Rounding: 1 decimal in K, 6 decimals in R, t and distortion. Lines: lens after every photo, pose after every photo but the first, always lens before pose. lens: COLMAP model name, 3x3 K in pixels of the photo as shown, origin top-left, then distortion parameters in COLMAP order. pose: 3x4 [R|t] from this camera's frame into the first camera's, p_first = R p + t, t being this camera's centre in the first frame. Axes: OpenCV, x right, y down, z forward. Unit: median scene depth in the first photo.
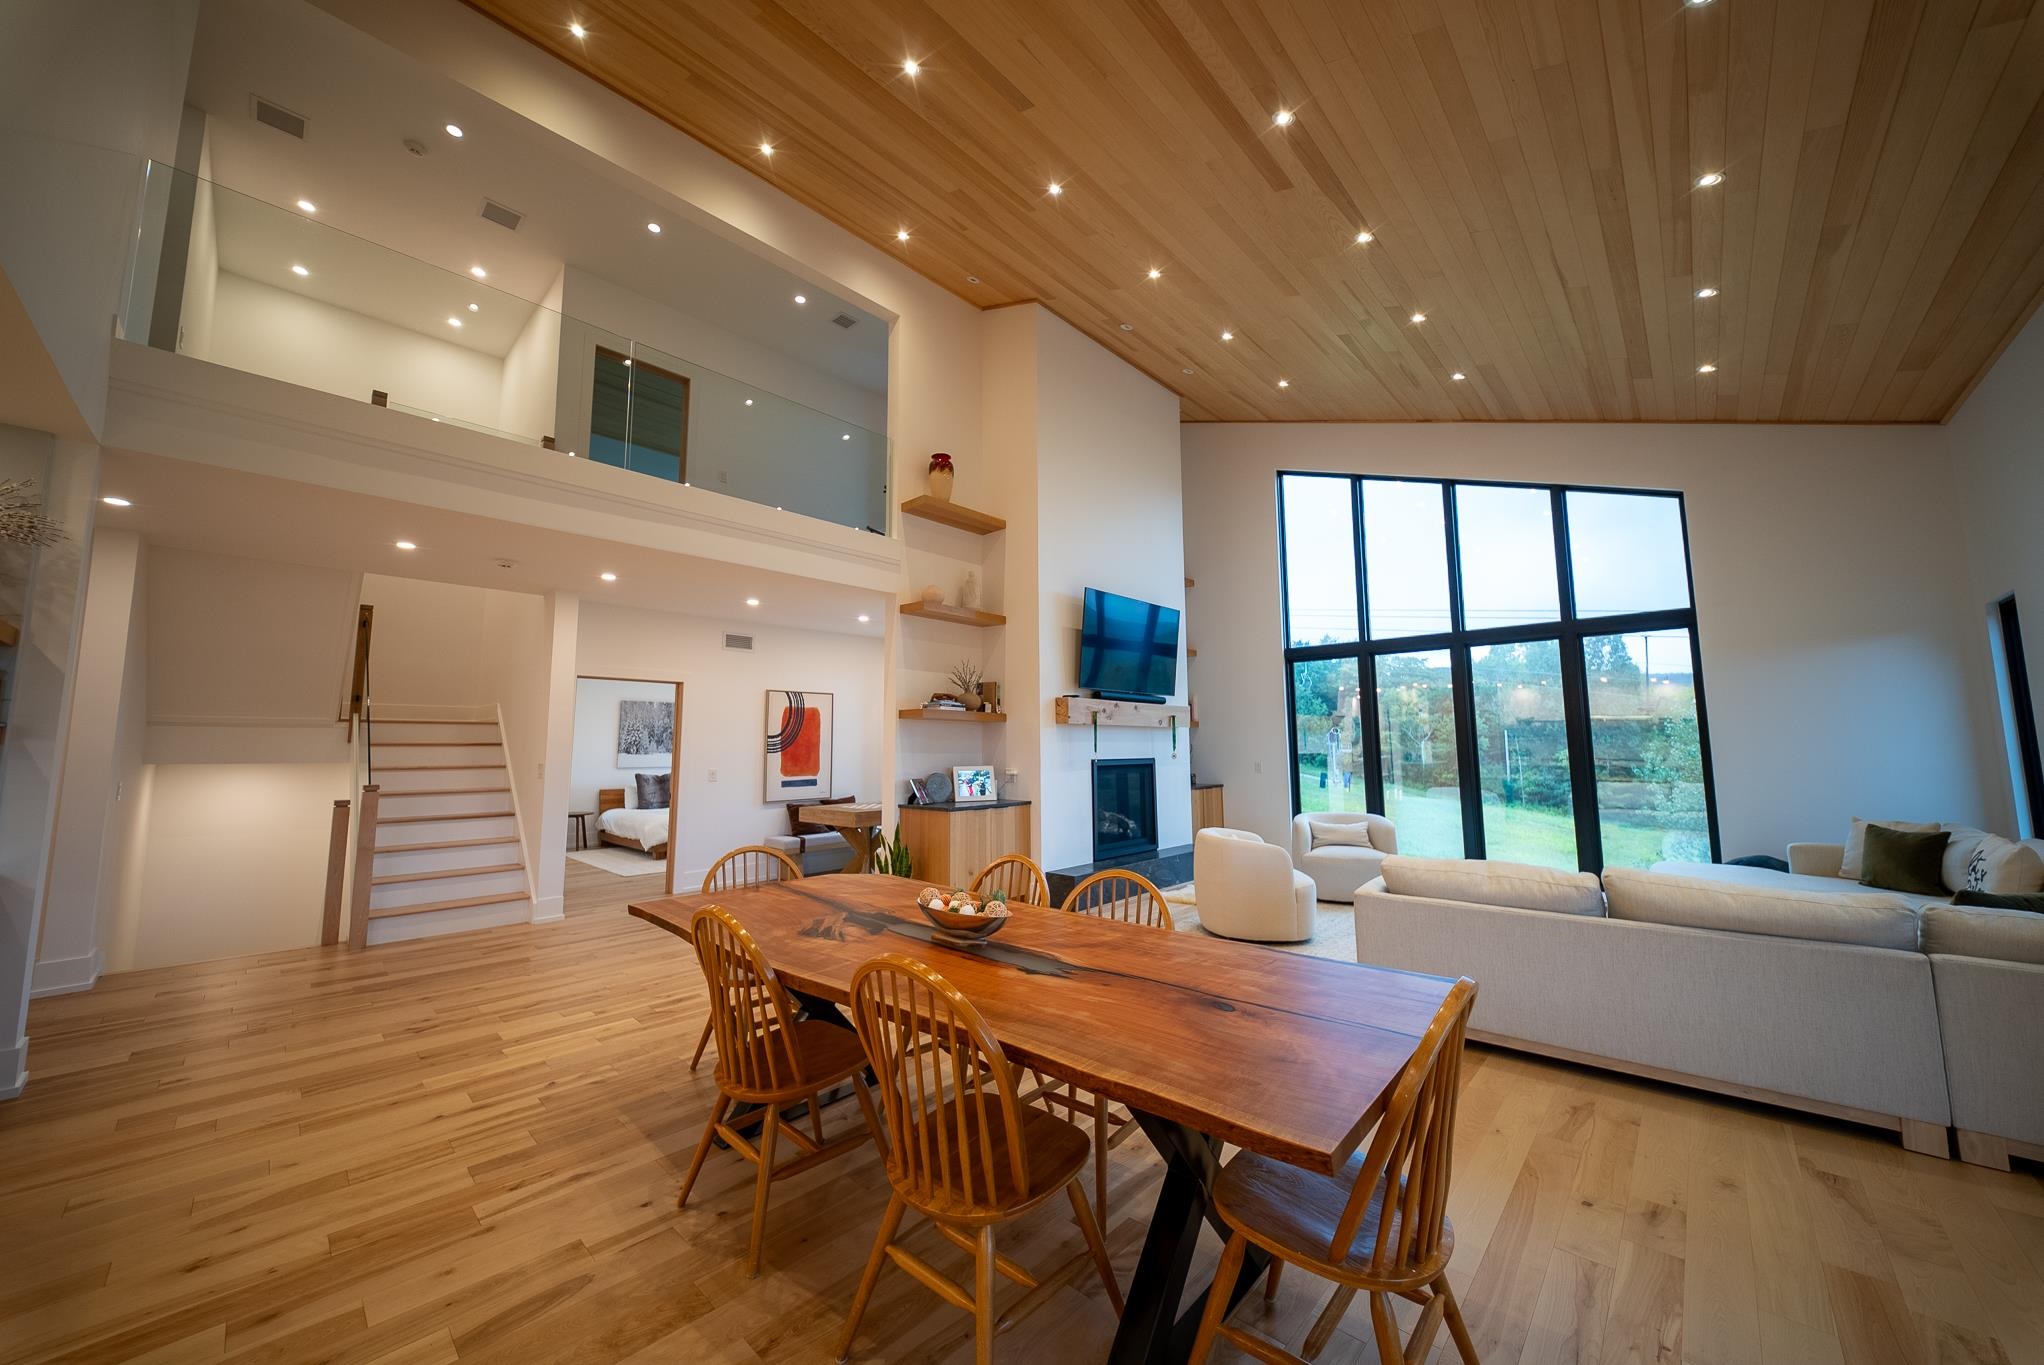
lens RADIAL K [[716.2, 0, 1022.8], [0, 716.2, 673.2], [0, 0, 1]] dist [-0.003280, -0.001269]
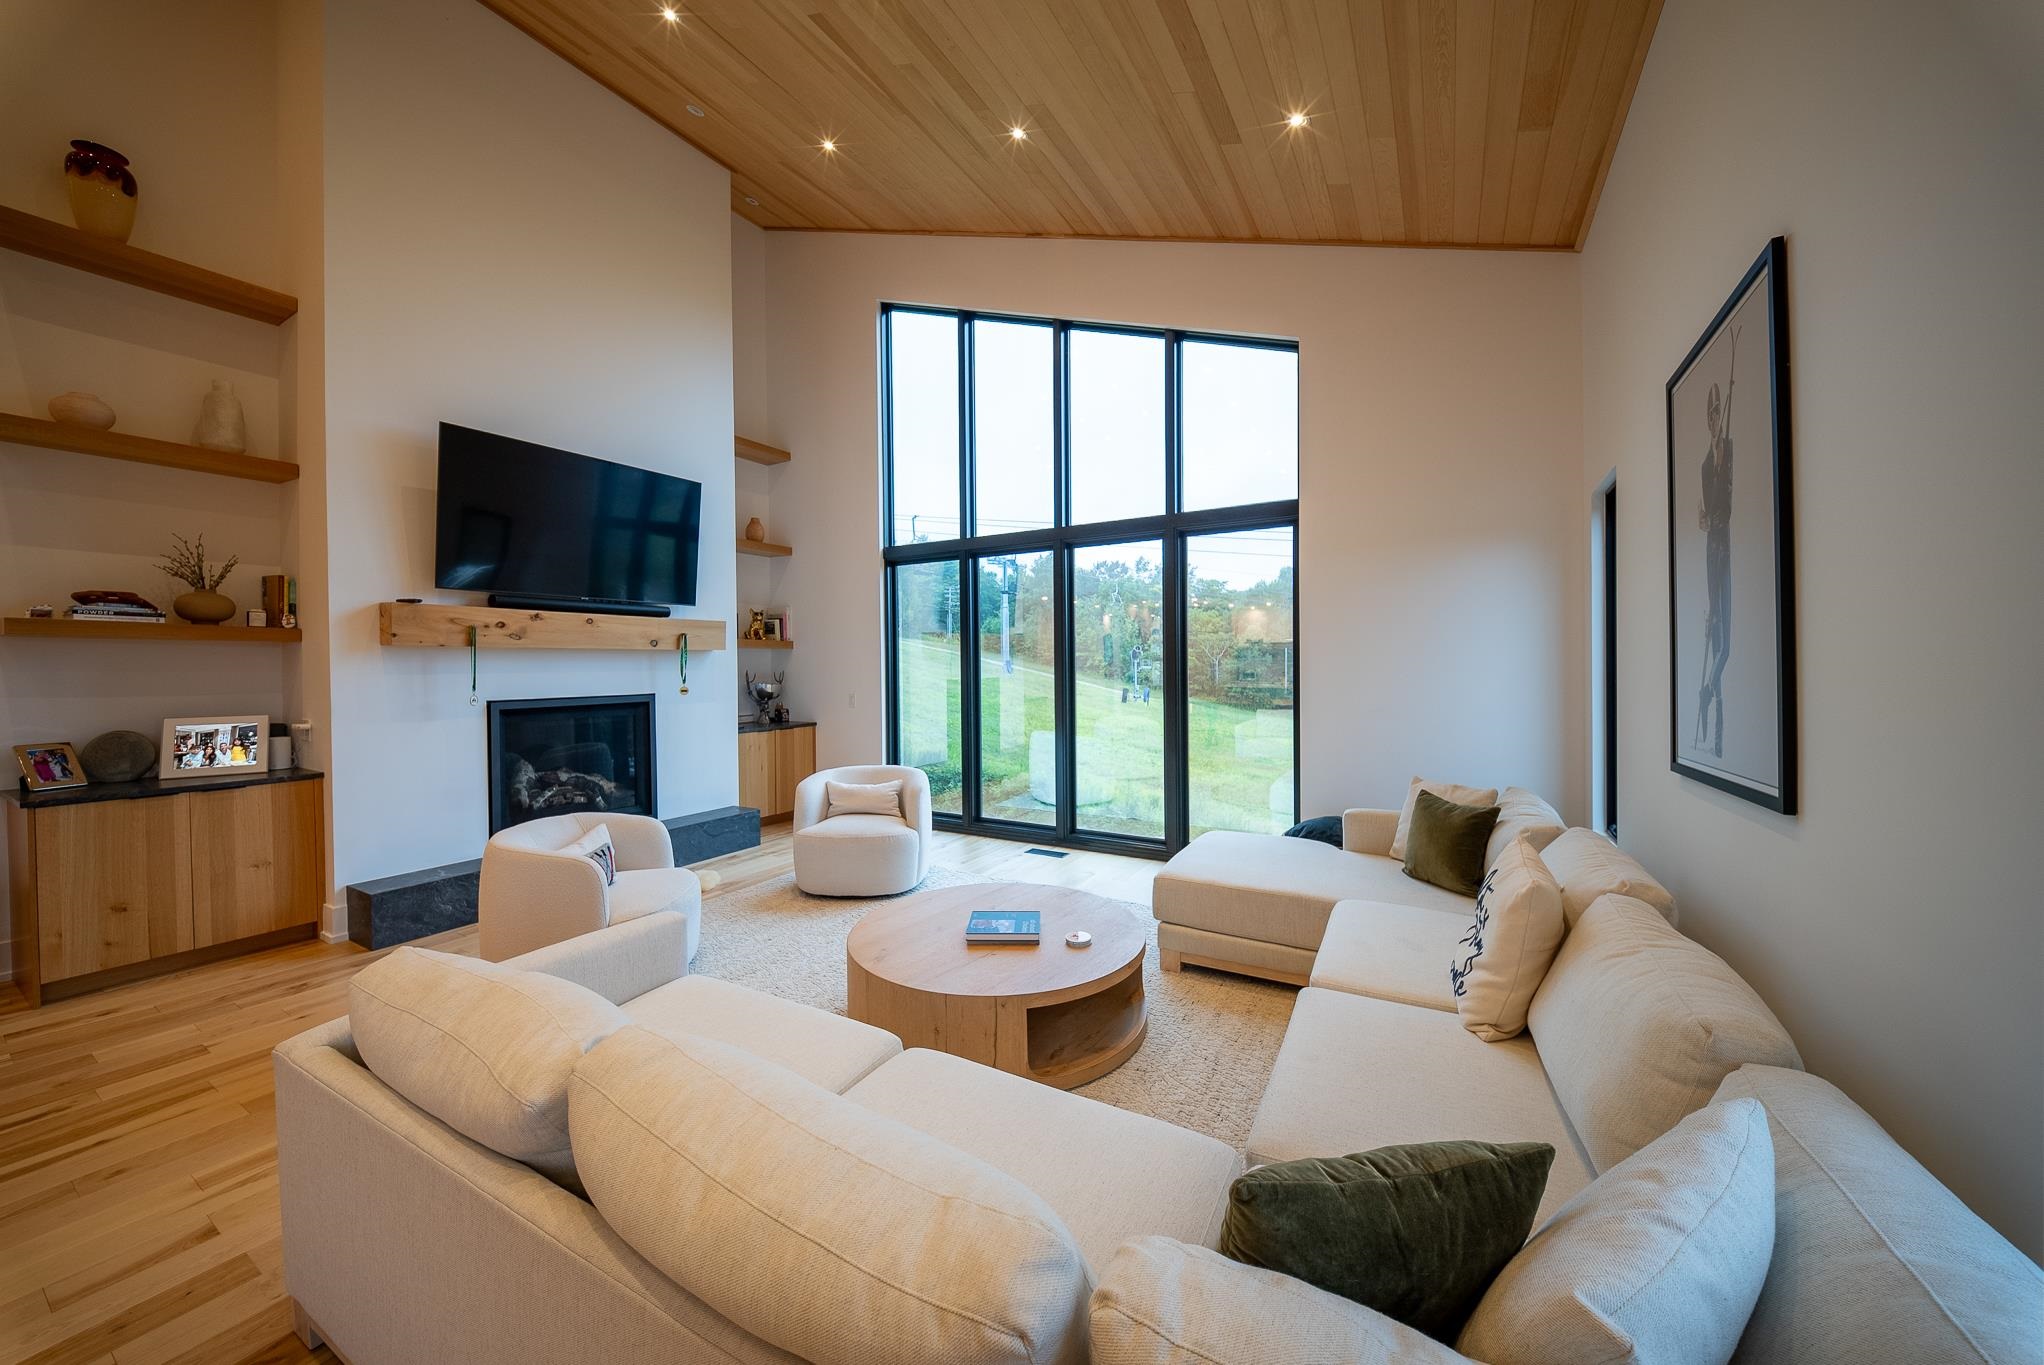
lens RADIAL K [[716.2, 0, 1020.4], [0, 716.2, 677.7], [0, 0, 1]] dist [-0.003280, -0.001269]
pose [[0.972554, -0.006919, 0.232573, 0.400388], [-0.021440, 0.992640, 0.119186, 0.012058], [-0.231686, -0.120901, 0.965248, 0.259066]]
